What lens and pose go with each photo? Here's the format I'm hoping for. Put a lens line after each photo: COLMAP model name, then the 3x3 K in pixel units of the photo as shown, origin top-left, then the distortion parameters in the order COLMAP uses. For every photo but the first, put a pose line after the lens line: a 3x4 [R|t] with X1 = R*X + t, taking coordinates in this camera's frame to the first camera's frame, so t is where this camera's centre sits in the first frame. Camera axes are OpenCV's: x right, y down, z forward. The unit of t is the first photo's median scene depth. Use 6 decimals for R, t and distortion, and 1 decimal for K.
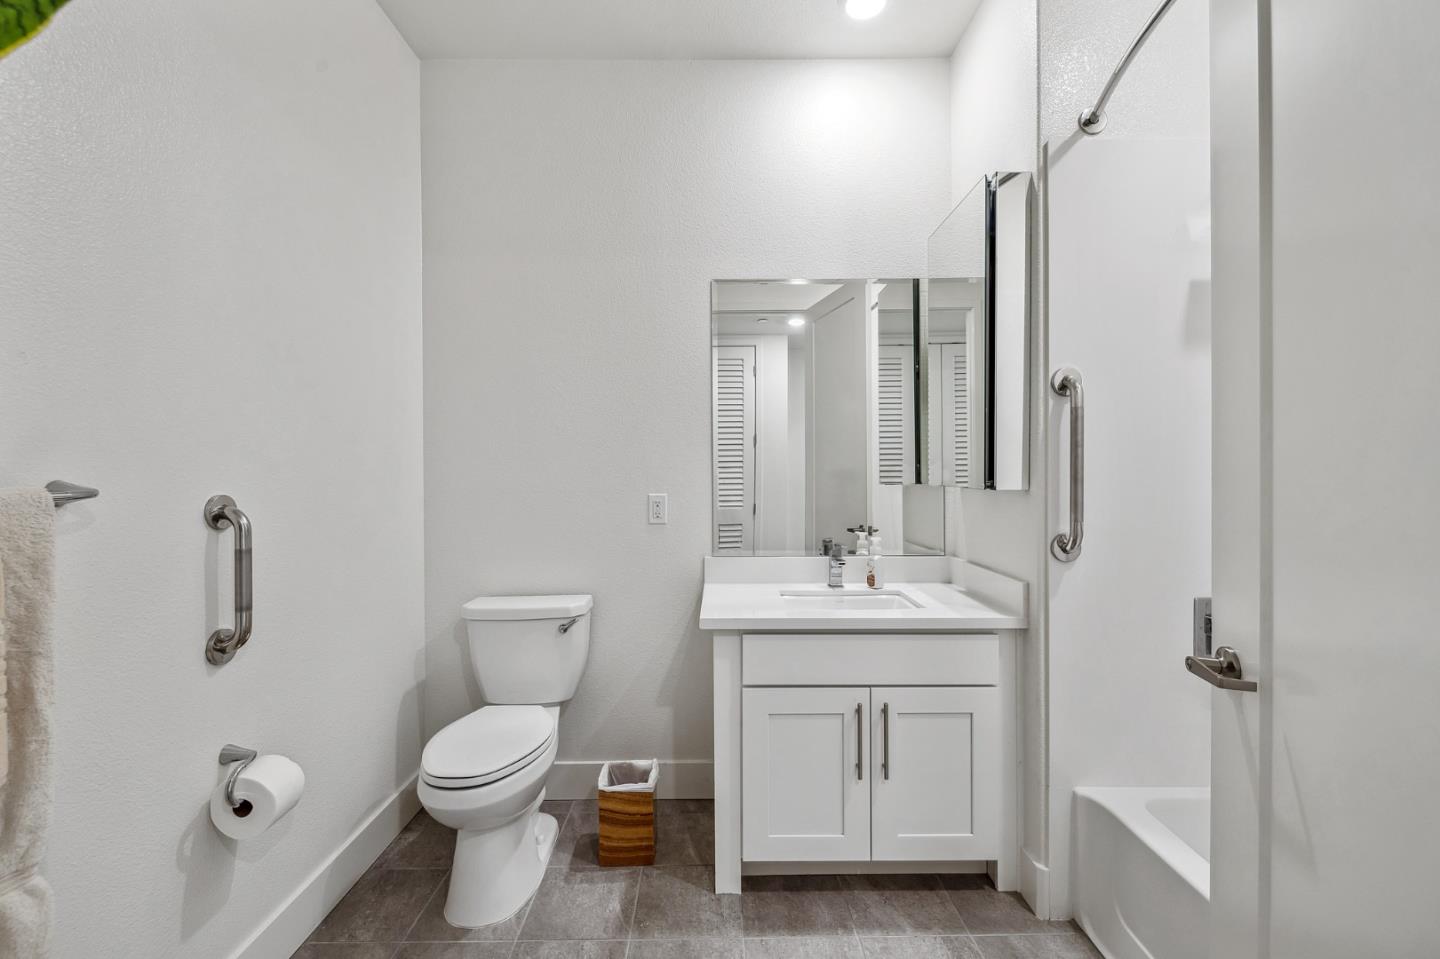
lens RADIAL K [[608.4, 0, 714.2], [0, 608.4, 477.4], [0, 0, 1]] dist [-0.001186, 0.000036]
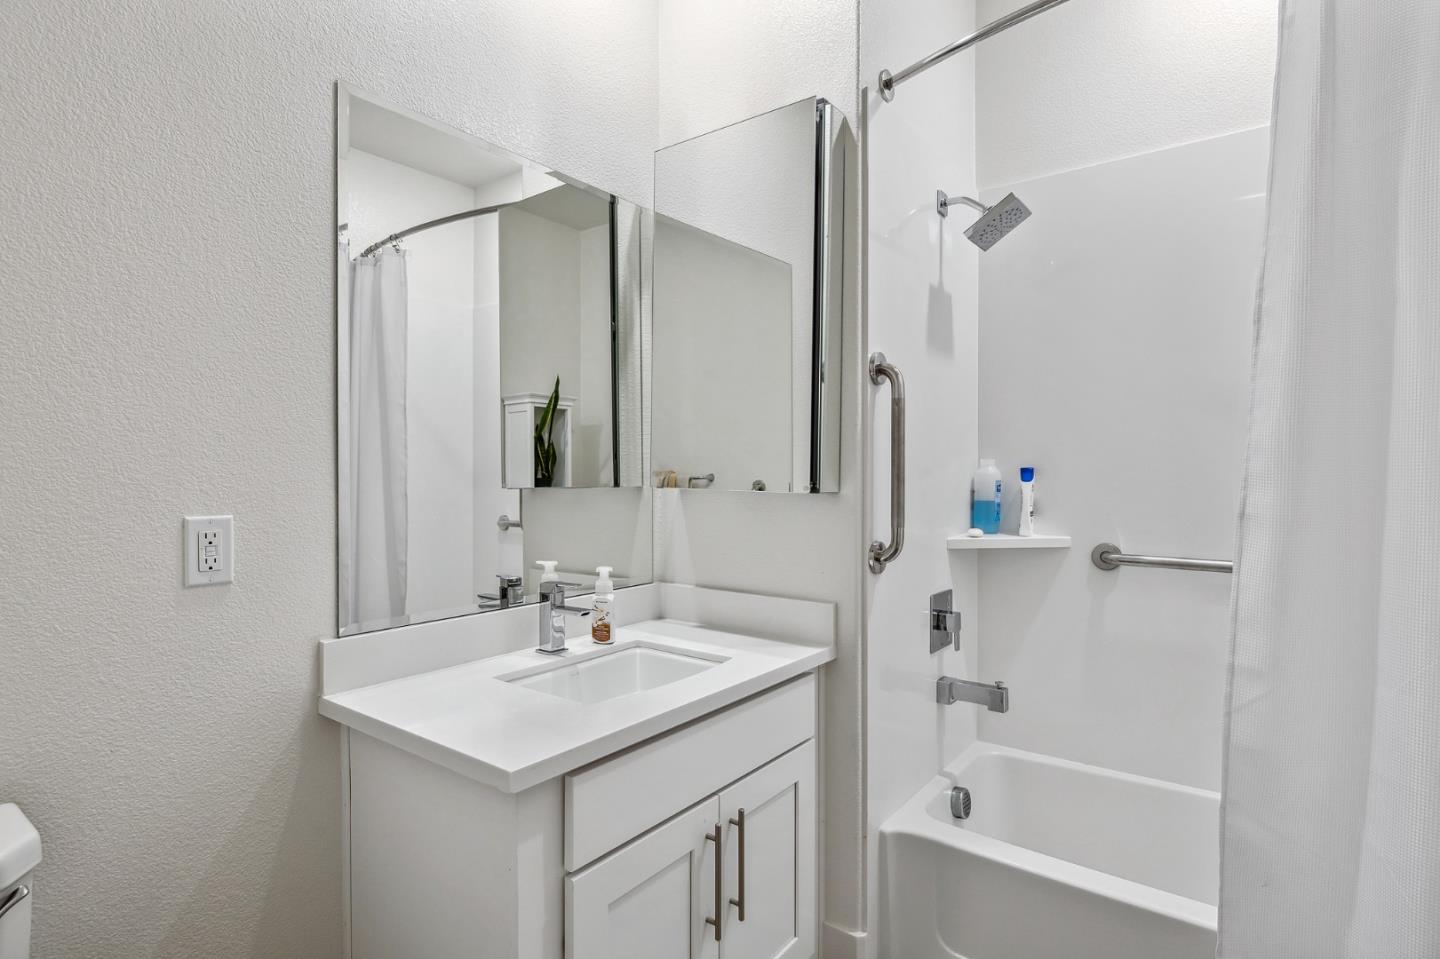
lens RADIAL K [[717.7, 0, 720.0], [0, 717.7, 479.5], [0, 0, 1]] dist [-0.013294, -0.000093]
pose [[0.604143, -0.000038, 0.796876, -0.361596], [0.001122, 0.999999, -0.000802, 0.002963], [-0.796875, 0.001379, 0.604142, 0.527432]]
